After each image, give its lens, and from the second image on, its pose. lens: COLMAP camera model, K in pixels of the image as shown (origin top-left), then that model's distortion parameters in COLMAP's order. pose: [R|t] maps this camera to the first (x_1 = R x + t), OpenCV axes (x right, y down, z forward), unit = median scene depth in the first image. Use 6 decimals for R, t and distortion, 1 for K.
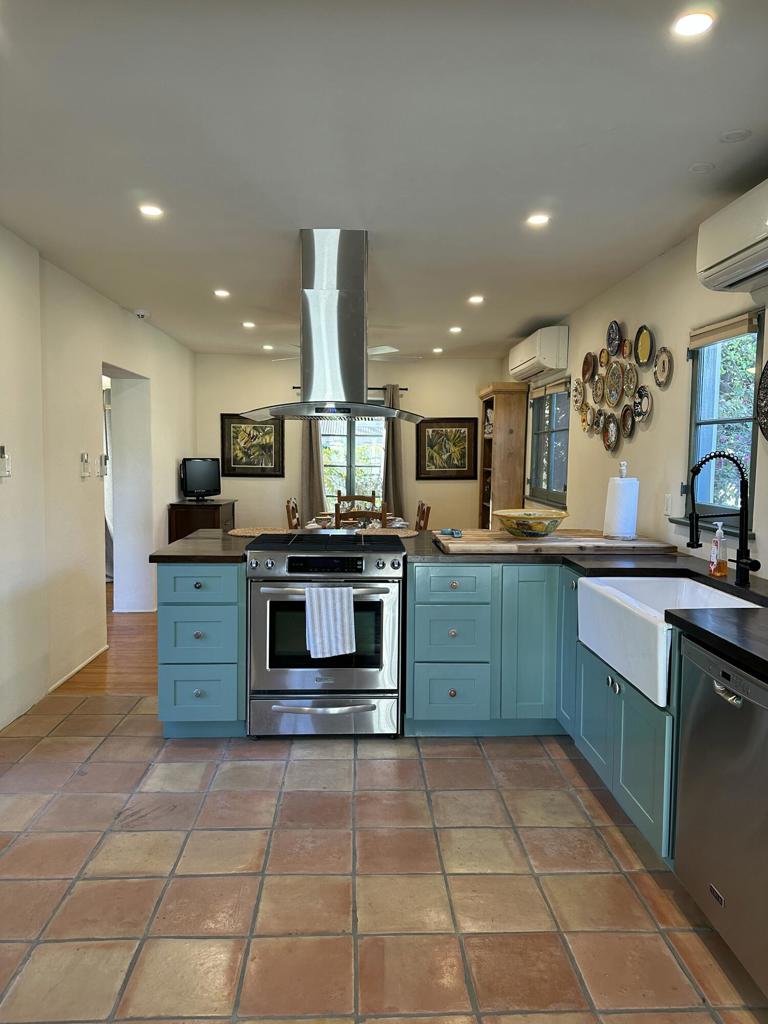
lens RADIAL K [[744.1, 0, 384.0], [0, 744.1, 512.0], [0, 0, 1]] dist [0.081573, -0.003790]
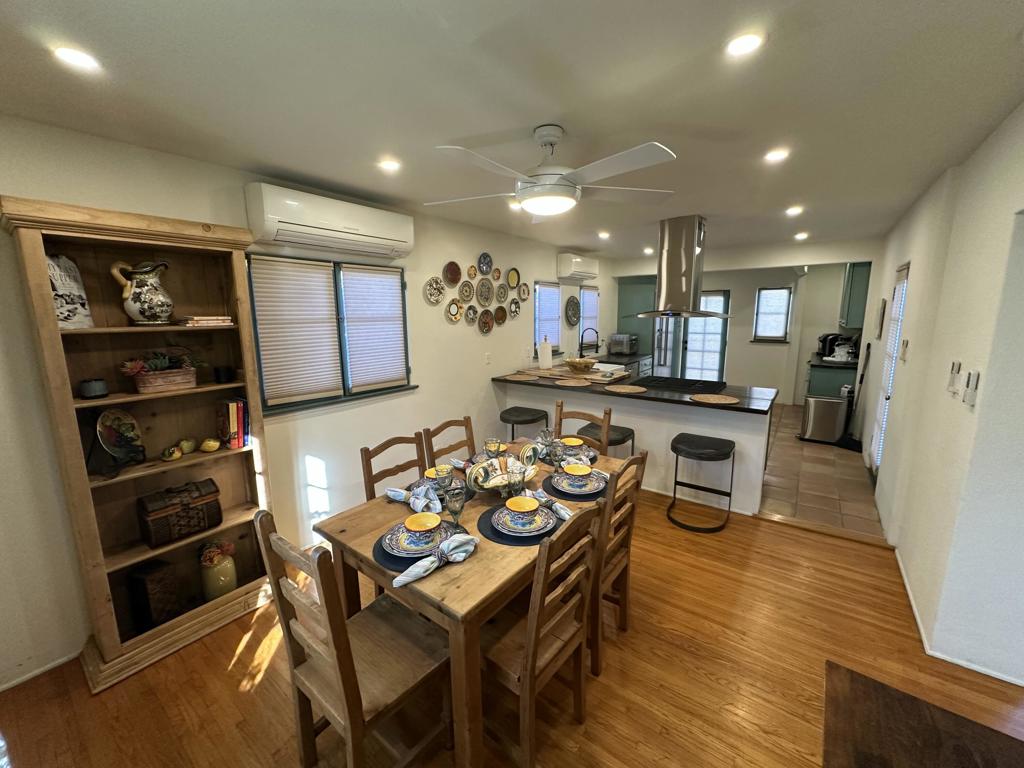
lens RADIAL K [[409.3, 0, 512.0], [0, 409.3, 384.0], [0, 0, 1]] dist [-0.000399, -0.000030]
pose [[-0.780923, -0.111478, 0.614599, -0.404114], [0.048486, 0.970158, 0.237578, -0.235952], [-0.622743, 0.215330, -0.752213, 2.155908]]
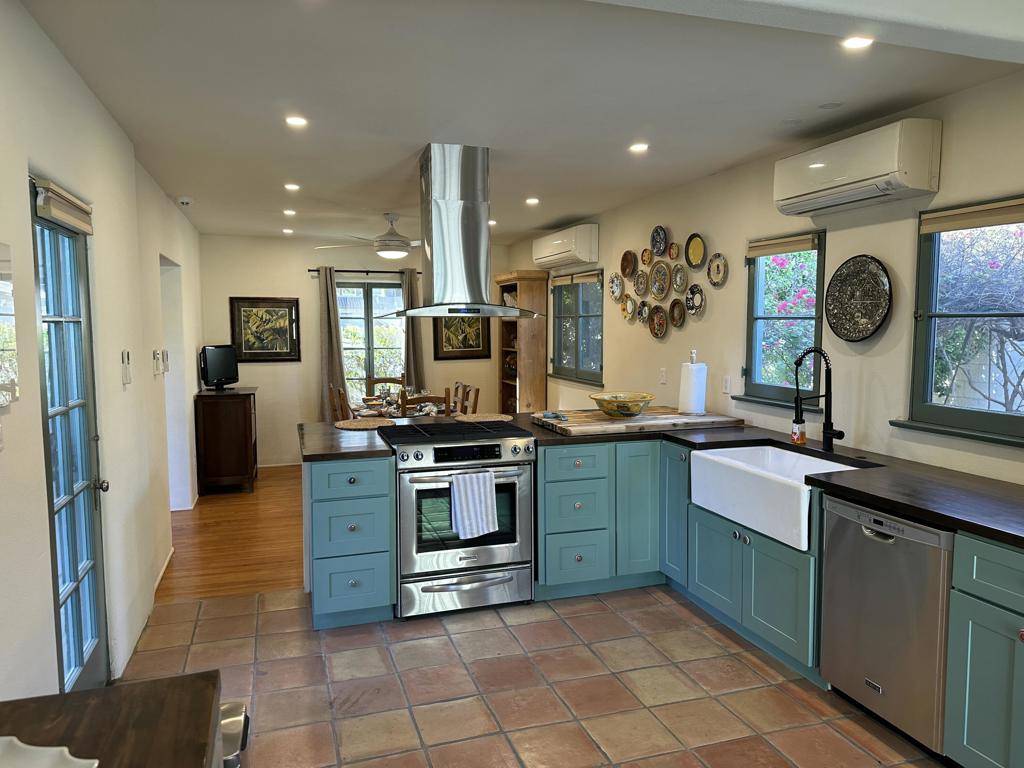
lens RADIAL K [[744.1, 0, 512.0], [0, 744.1, 384.0], [0, 0, 1]] dist [0.081573, -0.003790]
pose [[0.960765, -0.037821, 0.274772, -0.306039], [0.036133, 0.999284, 0.011204, -0.039186], [-0.274999, -0.000836, 0.961444, -0.065552]]
